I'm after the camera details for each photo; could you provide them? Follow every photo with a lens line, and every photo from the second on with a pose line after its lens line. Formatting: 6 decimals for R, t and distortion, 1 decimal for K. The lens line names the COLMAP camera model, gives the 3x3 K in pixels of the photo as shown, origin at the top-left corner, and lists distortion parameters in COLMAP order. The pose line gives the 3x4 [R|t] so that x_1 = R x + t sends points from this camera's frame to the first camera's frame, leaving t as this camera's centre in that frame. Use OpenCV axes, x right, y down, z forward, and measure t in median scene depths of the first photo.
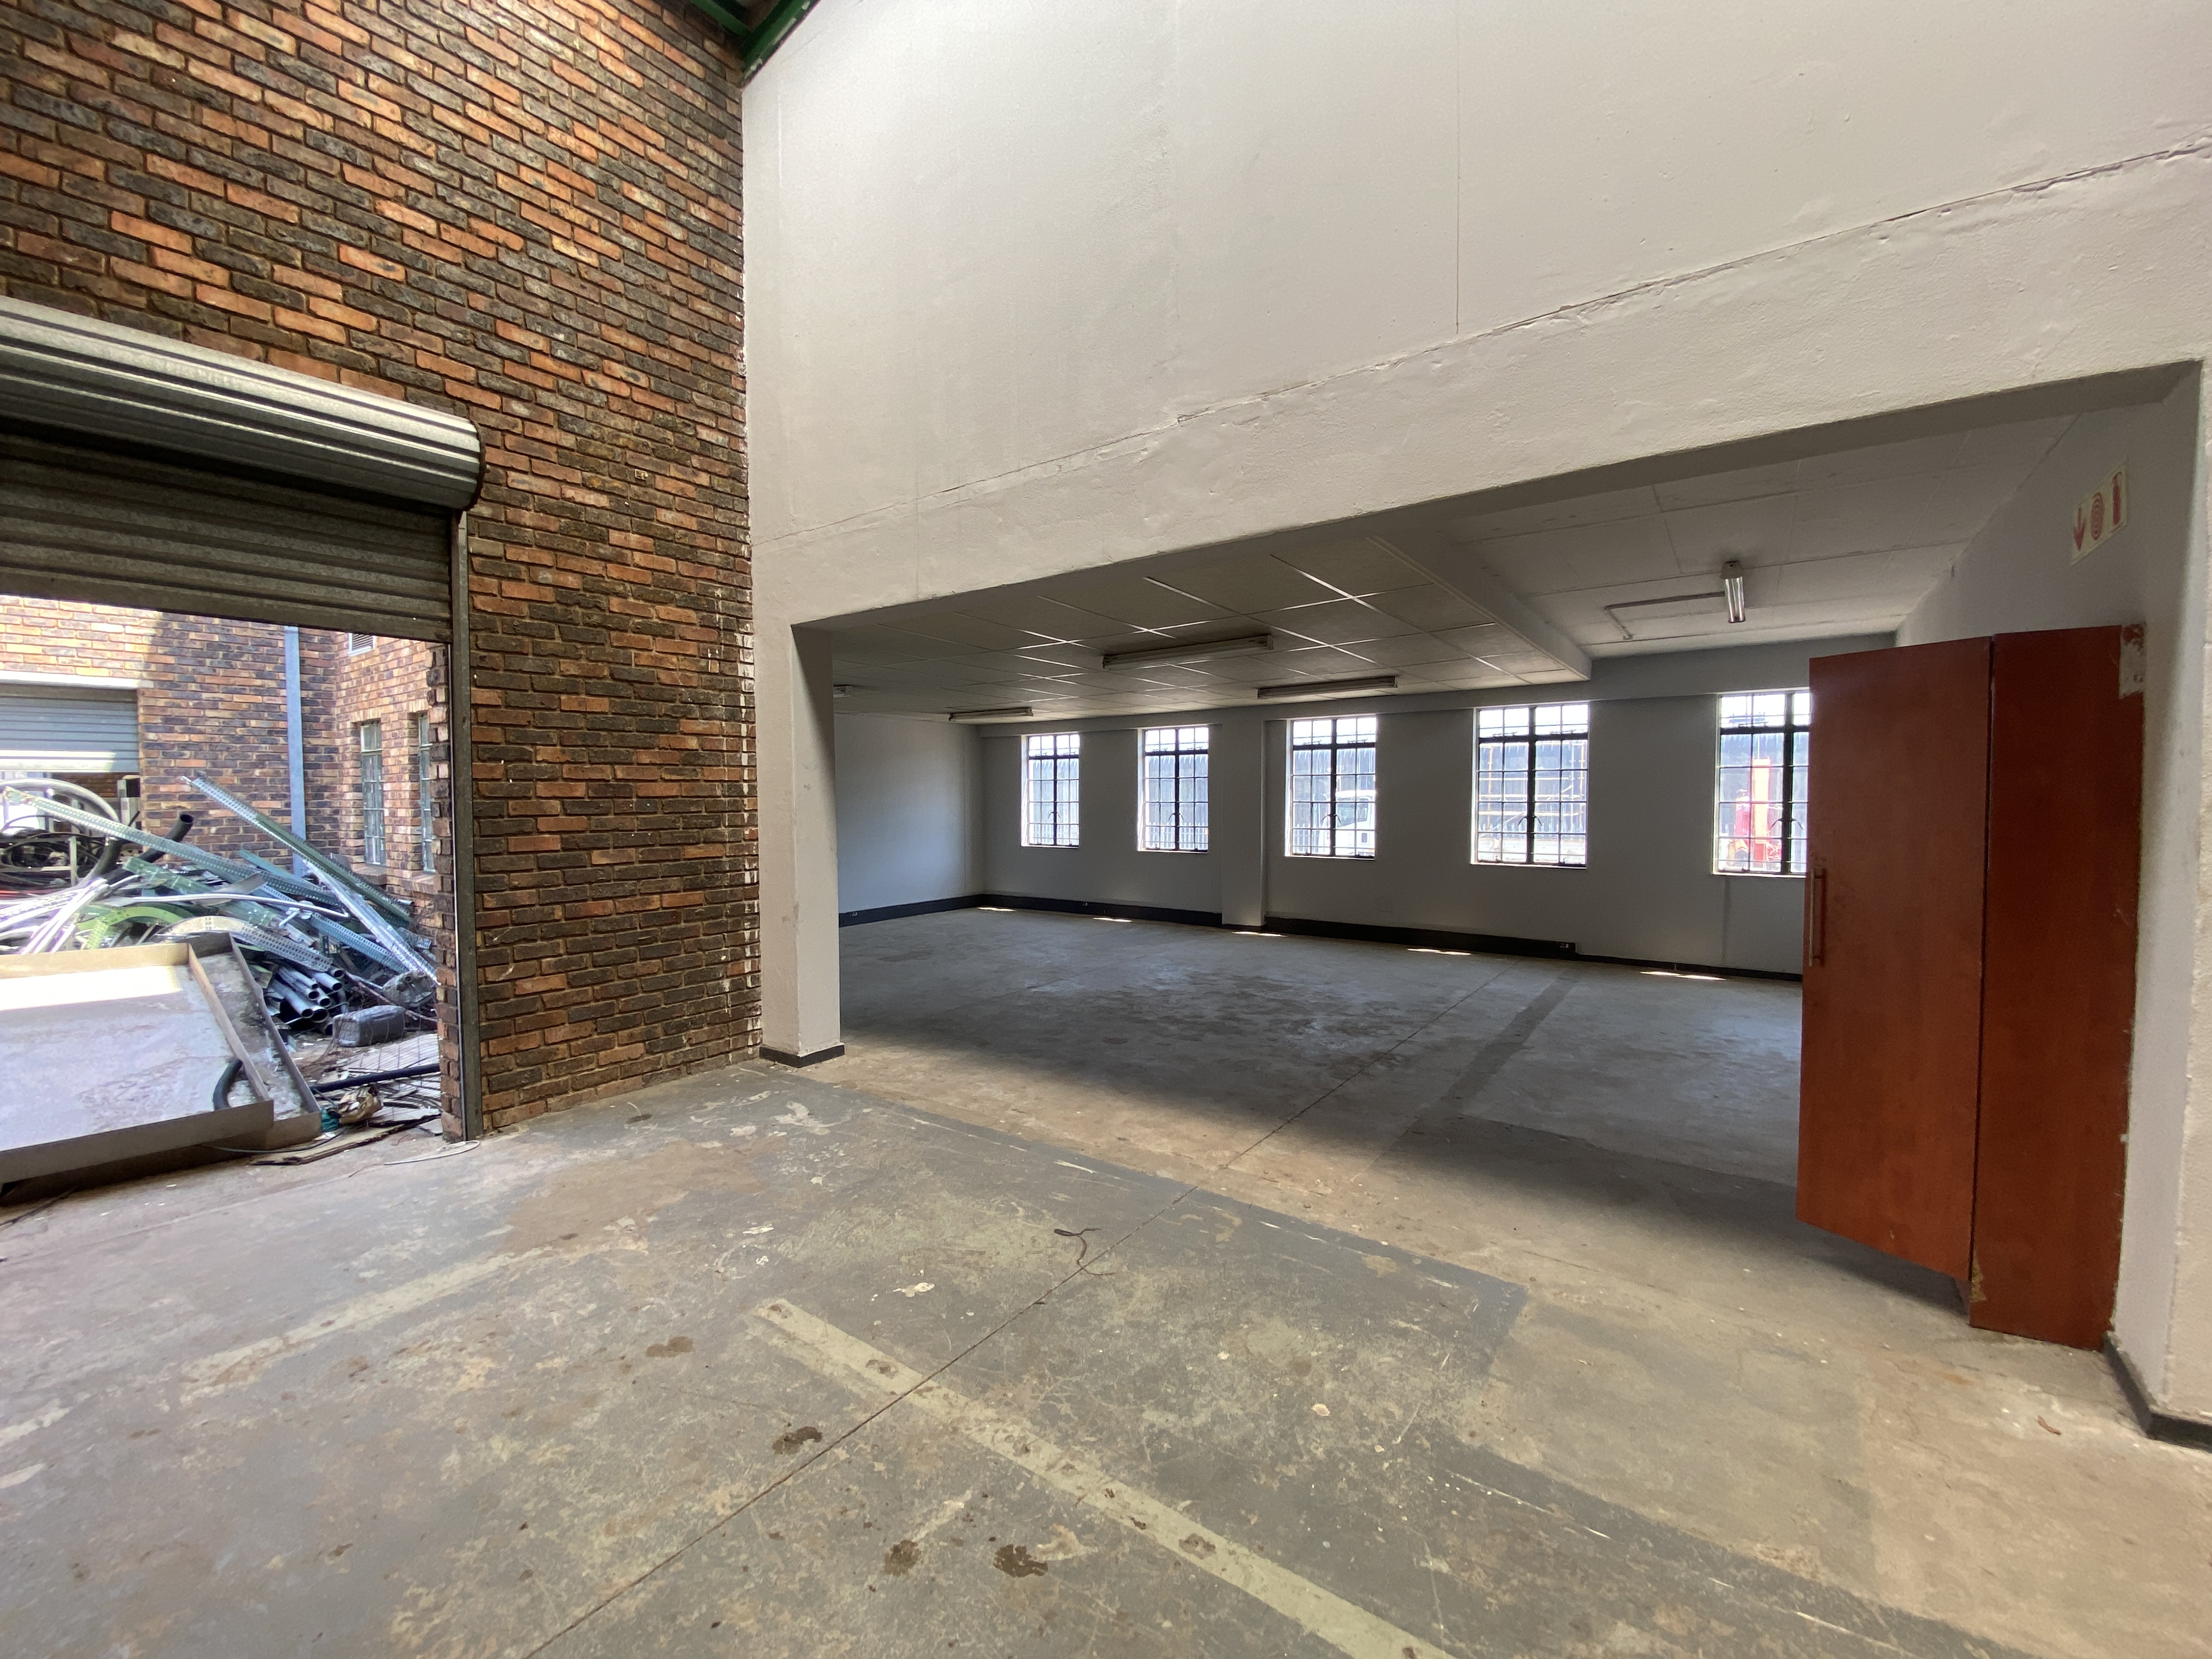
lens RADIAL K [[900.6, 0, 1101.0], [0, 900.6, 829.4], [0, 0, 1]] dist [0.005720, -0.013307]
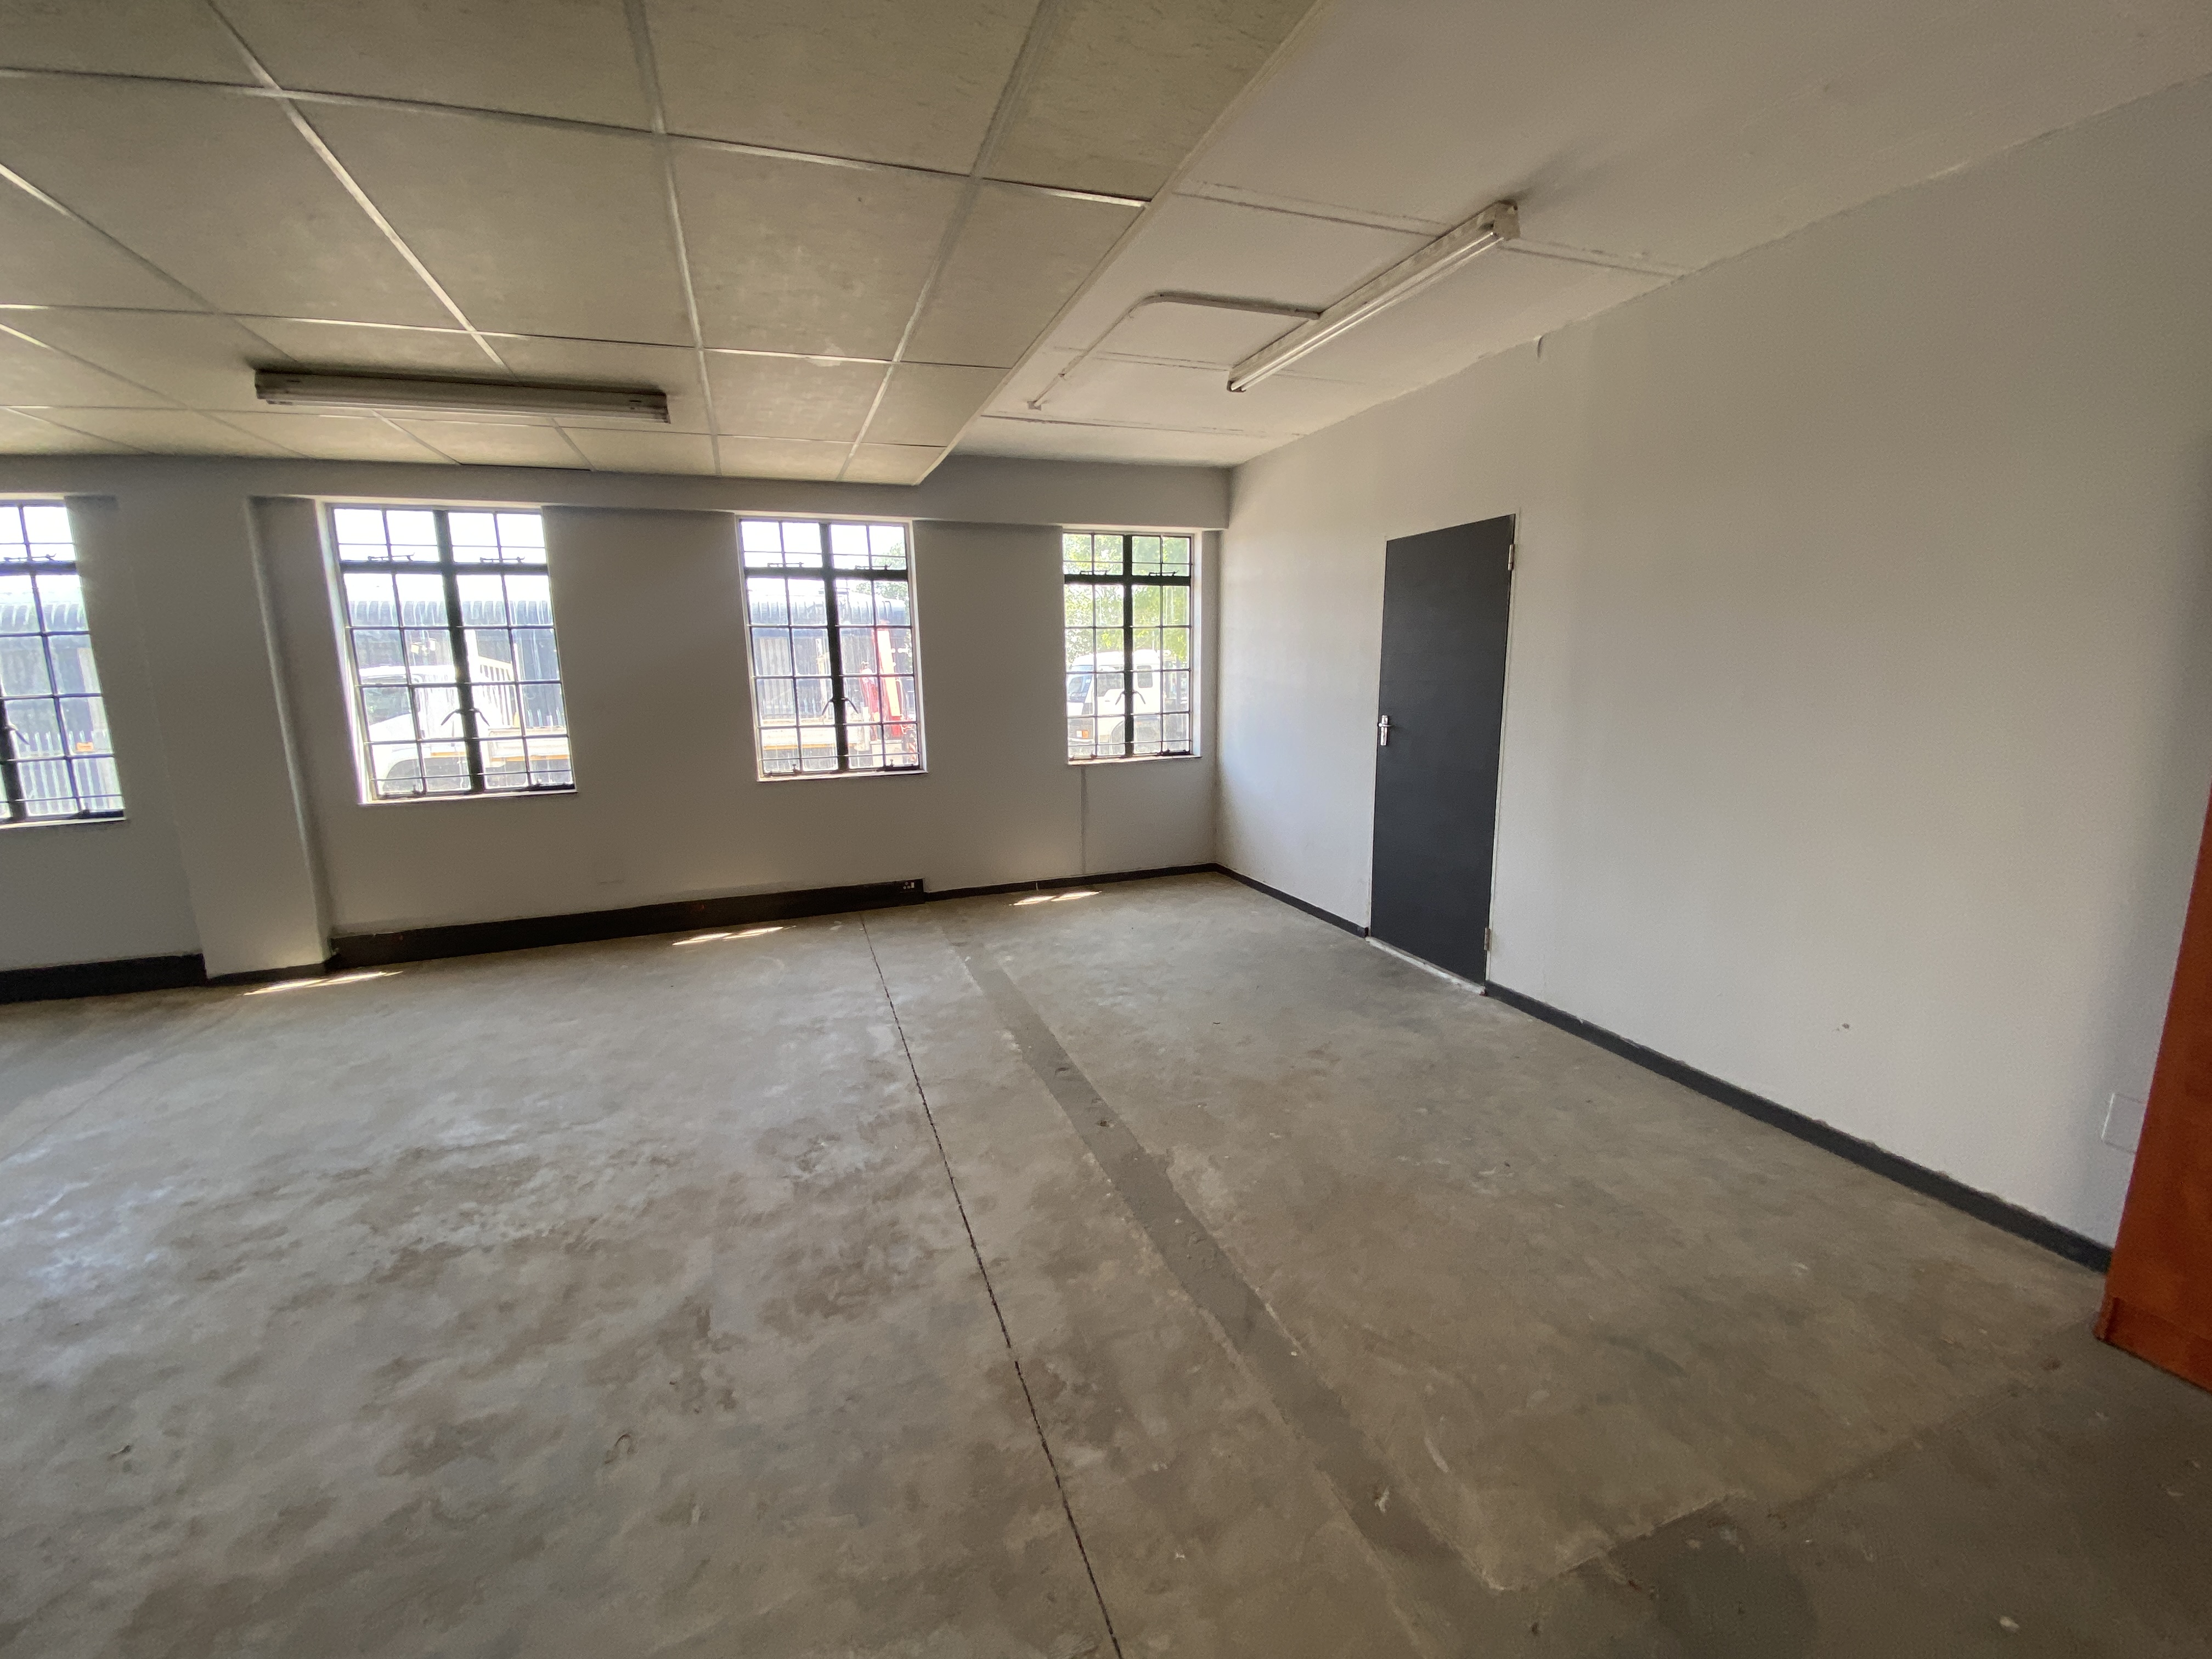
lens RADIAL K [[900.6, 0, 1110.4], [0, 900.6, 826.1], [0, 0, 1]] dist [0.005720, -0.013307]
pose [[0.556712, -0.157498, 0.815638, 0.037404], [0.048482, 0.986349, 0.157370, -0.014079], [-0.829289, -0.048066, 0.556748, 0.410869]]
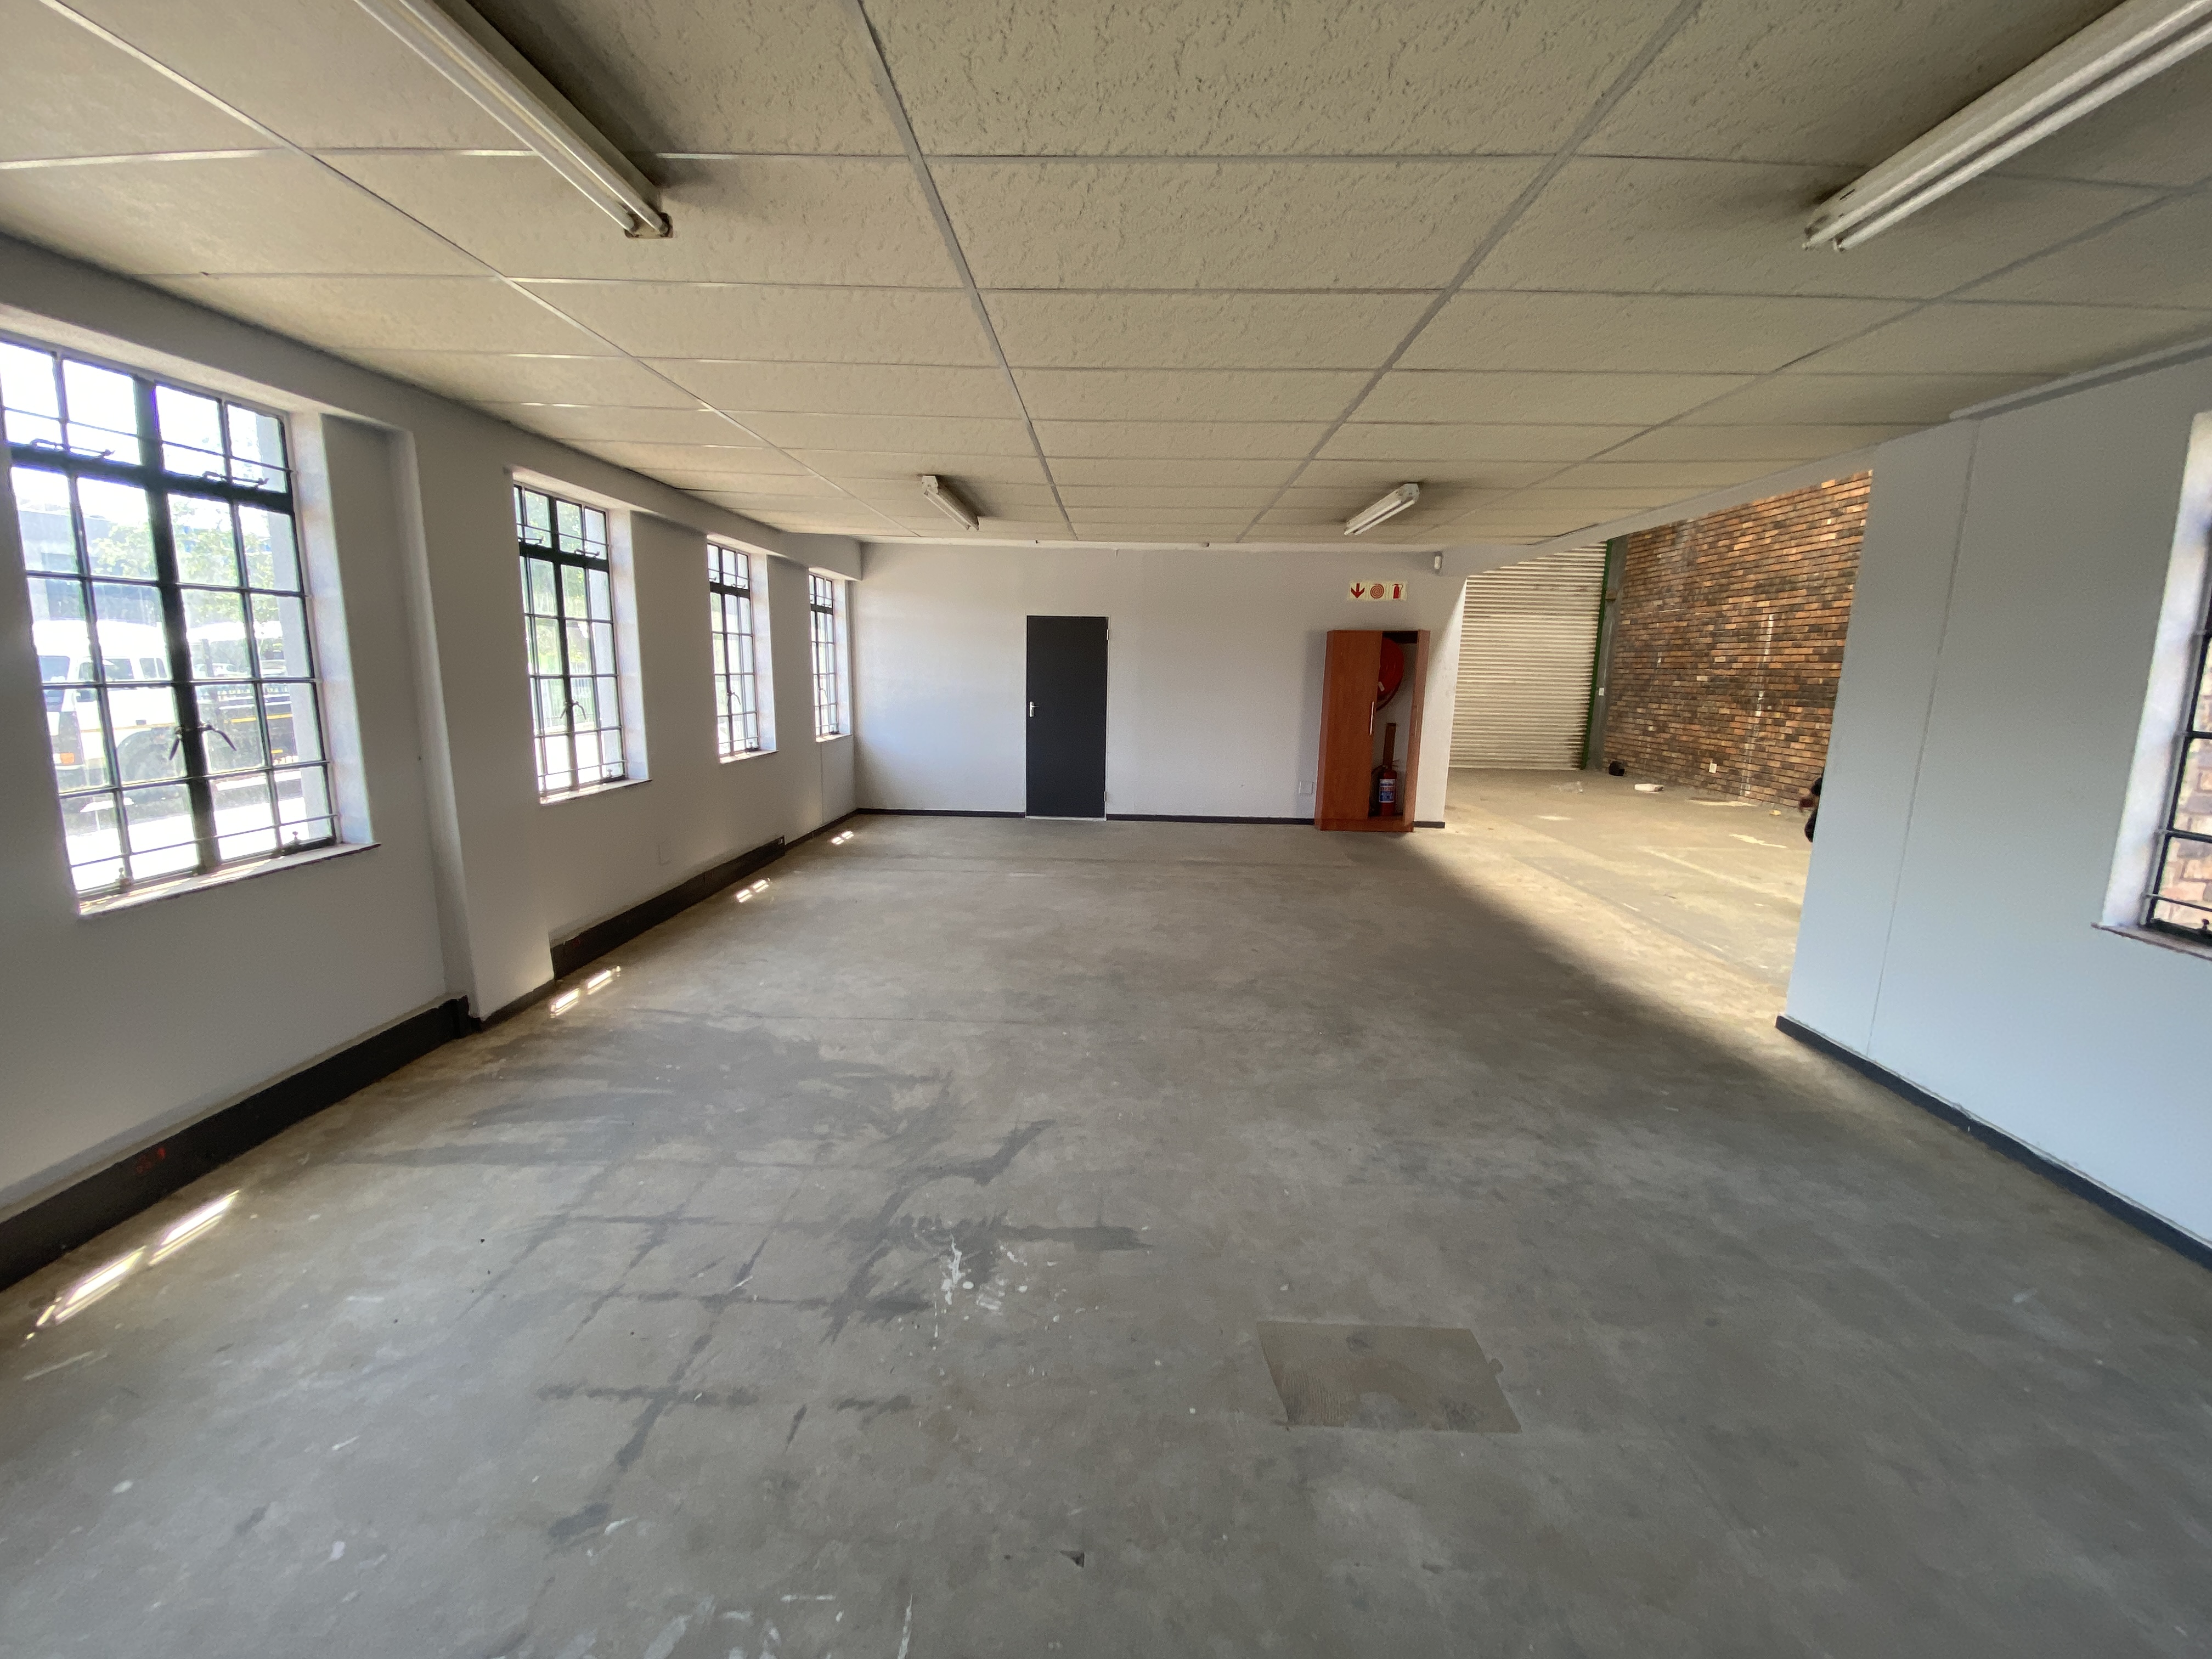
lens RADIAL K [[900.6, 0, 1117.5], [0, 900.6, 826.3], [0, 0, 1]] dist [0.005720, -0.013307]
pose [[-0.574765, -0.149431, 0.804560, -0.294187], [0.013024, 0.981391, 0.191577, -0.038596], [-0.818215, 0.120590, -0.562123, 0.991004]]
